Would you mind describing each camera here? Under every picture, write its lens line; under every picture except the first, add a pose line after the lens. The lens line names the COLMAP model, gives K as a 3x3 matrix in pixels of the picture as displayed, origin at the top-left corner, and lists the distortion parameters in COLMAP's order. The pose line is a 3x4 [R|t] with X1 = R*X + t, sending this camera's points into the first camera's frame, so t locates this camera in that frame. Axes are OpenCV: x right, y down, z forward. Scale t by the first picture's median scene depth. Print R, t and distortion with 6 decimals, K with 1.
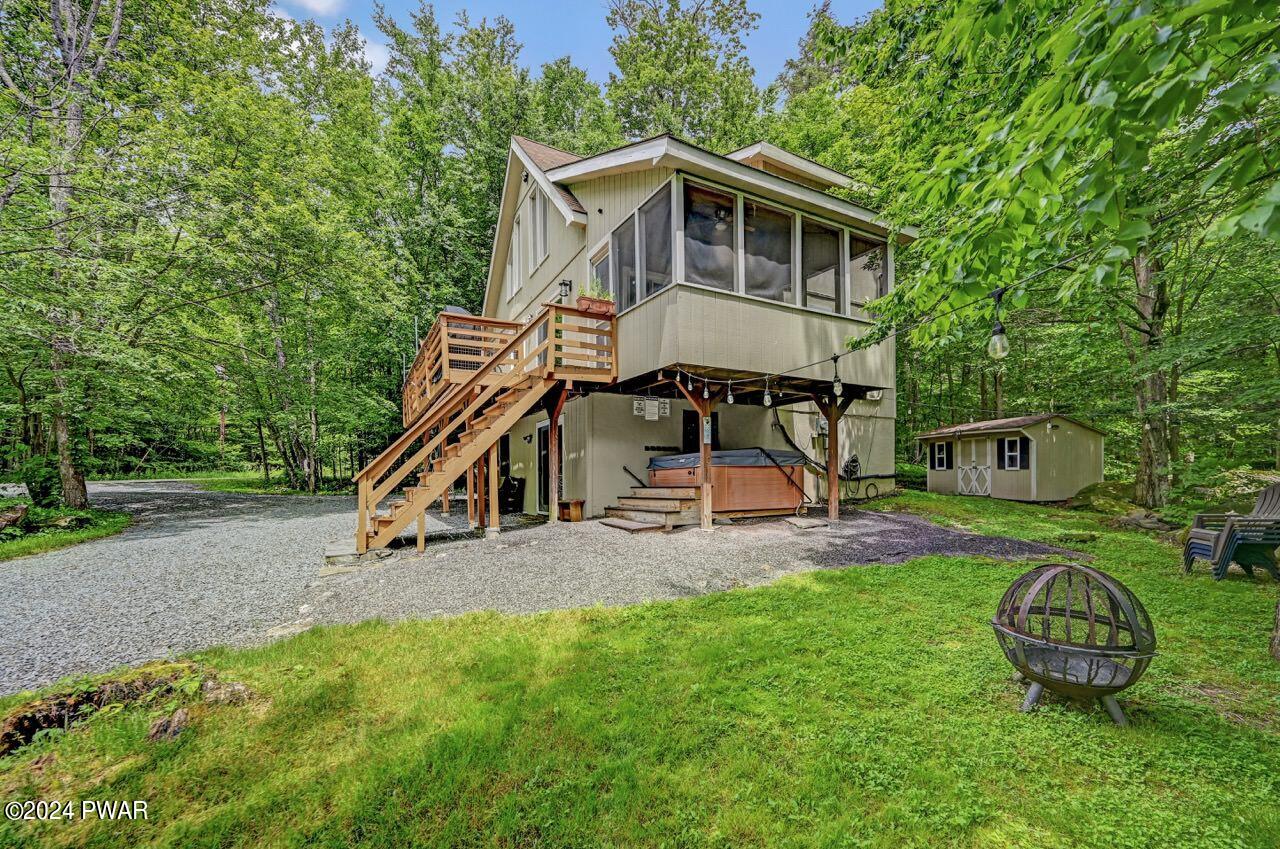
lens RADIAL K [[529.1, 0, 637.7], [0, 529.1, 482.4], [0, 0, 1]] dist [-0.000498, -0.000014]
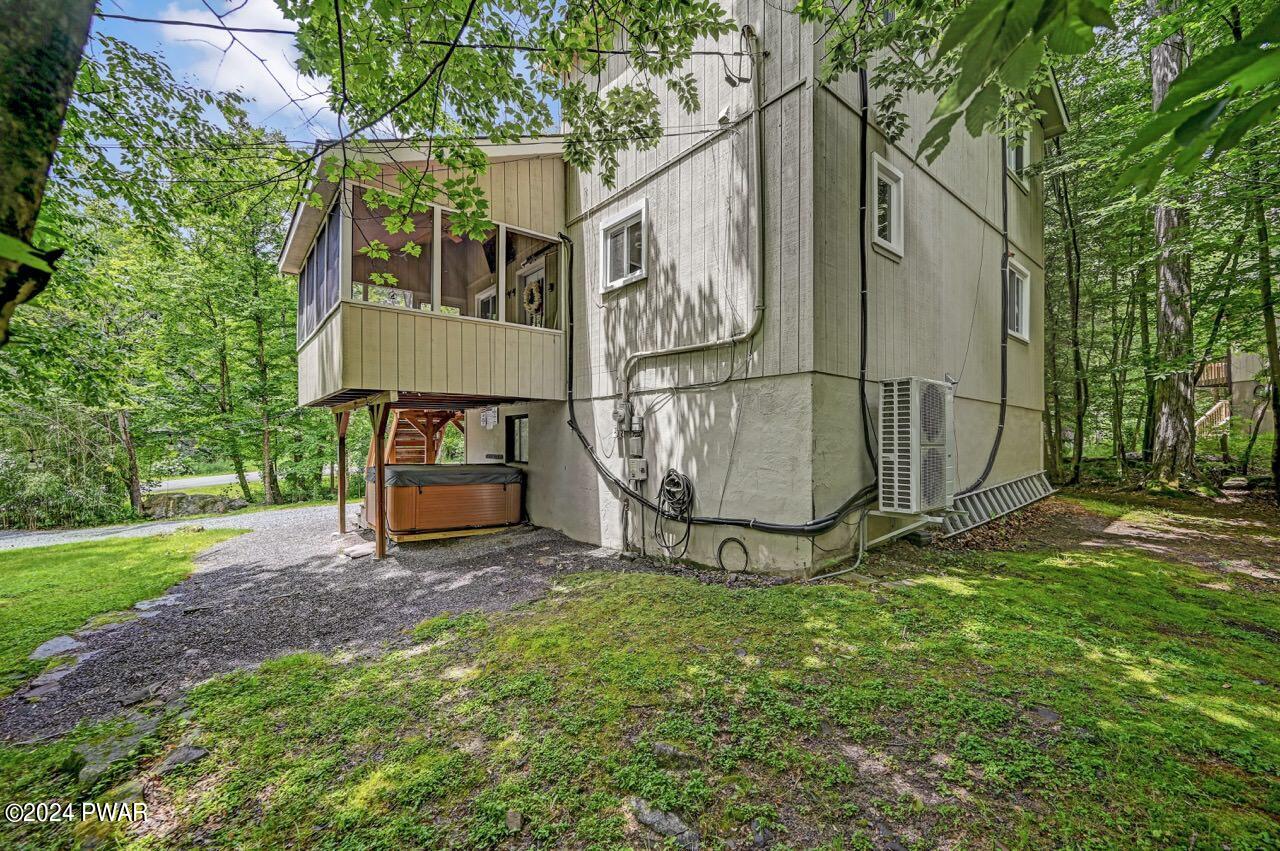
lens RADIAL K [[519.4, 0, 632.3], [0, 519.4, 444.4], [0, 0, 1]] dist [-0.001642, -0.000082]
pose [[0.161132, 0.014585, -0.986825, 1.147450], [-0.006939, 0.999883, 0.013645, -0.106938], [0.986908, 0.004649, 0.161214, 1.169259]]
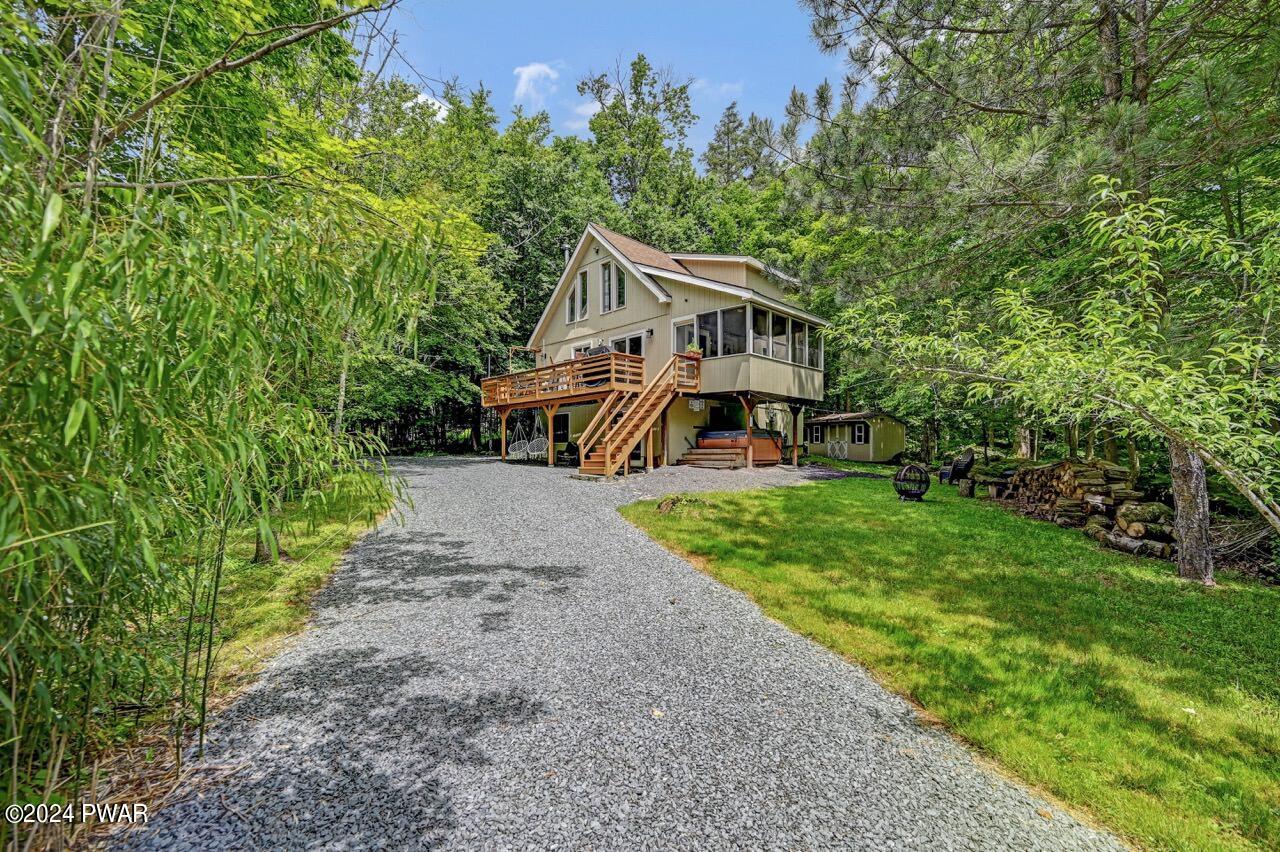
lens RADIAL K [[519.4, 0, 632.3], [0, 519.4, 444.9], [0, 0, 1]] dist [-0.001642, -0.000082]
pose [[0.967802, 0.015653, 0.251227, -0.654080], [-0.011087, 0.999747, -0.019582, 0.033425], [-0.251470, 0.016166, 0.967730, -0.669731]]
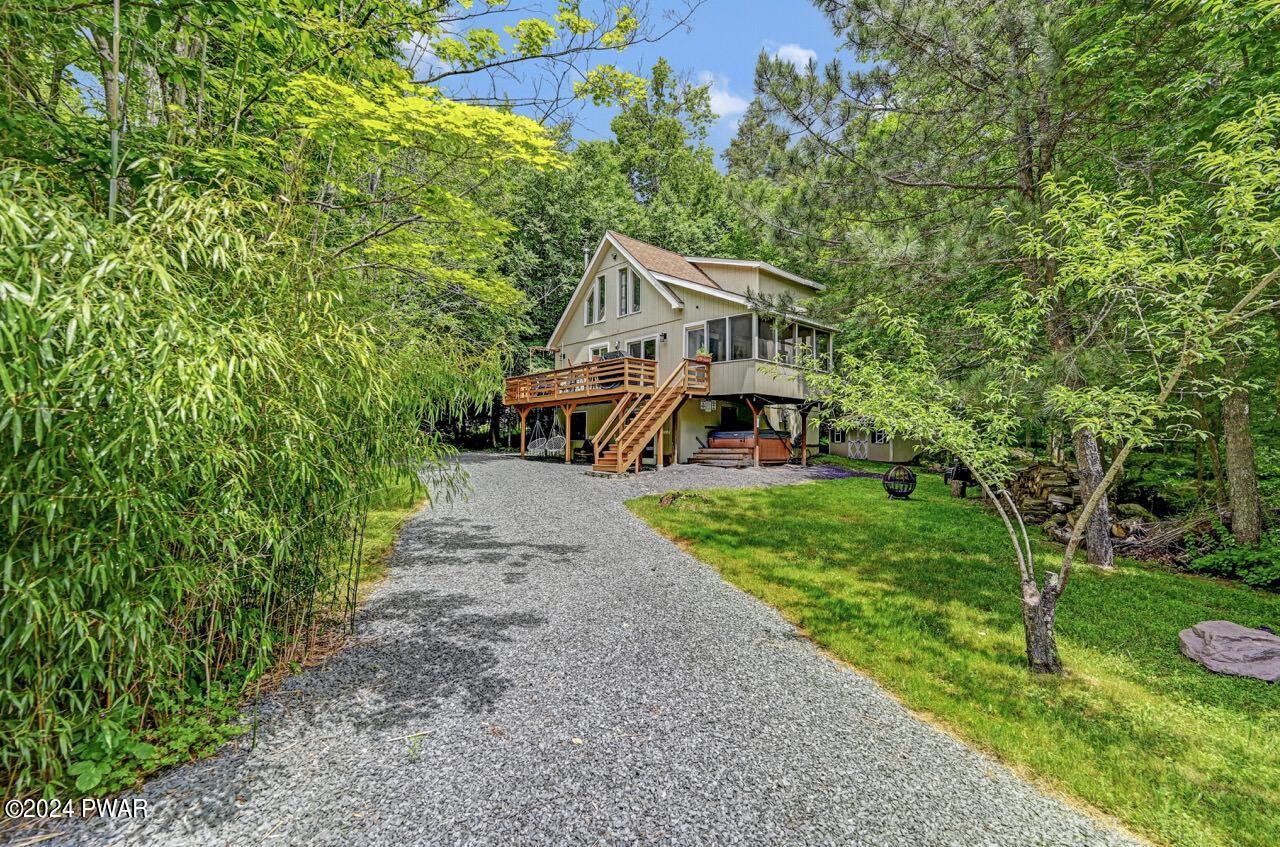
lens RADIAL K [[555.6, 0, 640.0], [0, 555.6, 423.5], [0, 0, 1]] dist [0.017240, -0.000082]
pose [[0.975691, 0.030710, 0.216989, -0.659528], [-0.020271, 0.998535, -0.050169, 0.026490], [-0.218212, 0.044551, 0.974884, -0.883247]]
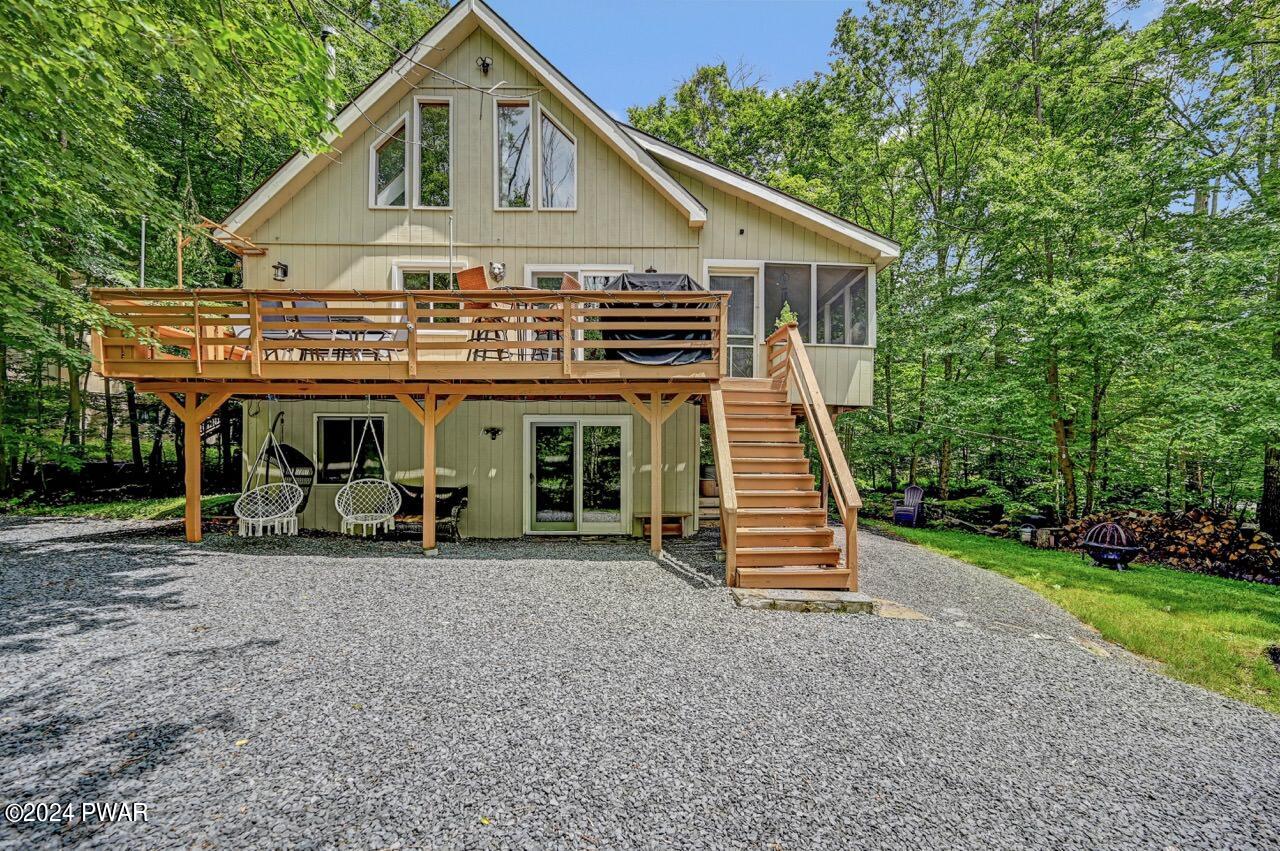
lens RADIAL K [[531.1, 0, 642.1], [0, 531.1, 455.6], [0, 0, 1]] dist [-0.000516, 0.000041]
pose [[0.462336, 0.023575, 0.886391, -0.990623], [-0.002393, 0.999676, -0.025340, -0.043428], [-0.886702, 0.009594, 0.462243, 0.638146]]
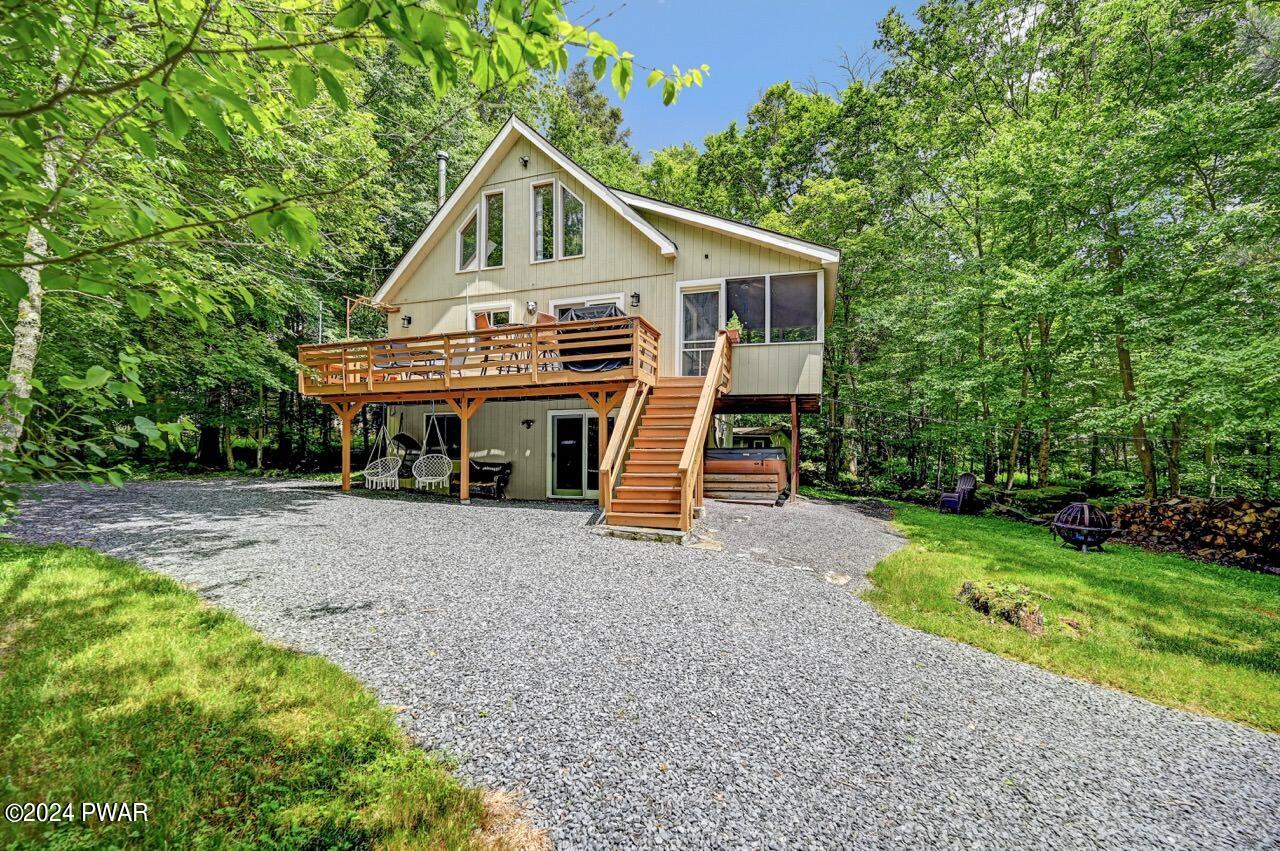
lens RADIAL K [[519.4, 0, 632.3], [0, 519.4, 444.4], [0, 0, 1]] dist [-0.001642, -0.000082]
pose [[0.734860, 0.031377, 0.677493, -0.955642], [-0.009246, 0.999300, -0.036252, -0.012354], [-0.678156, 0.020377, 0.734636, 0.190929]]
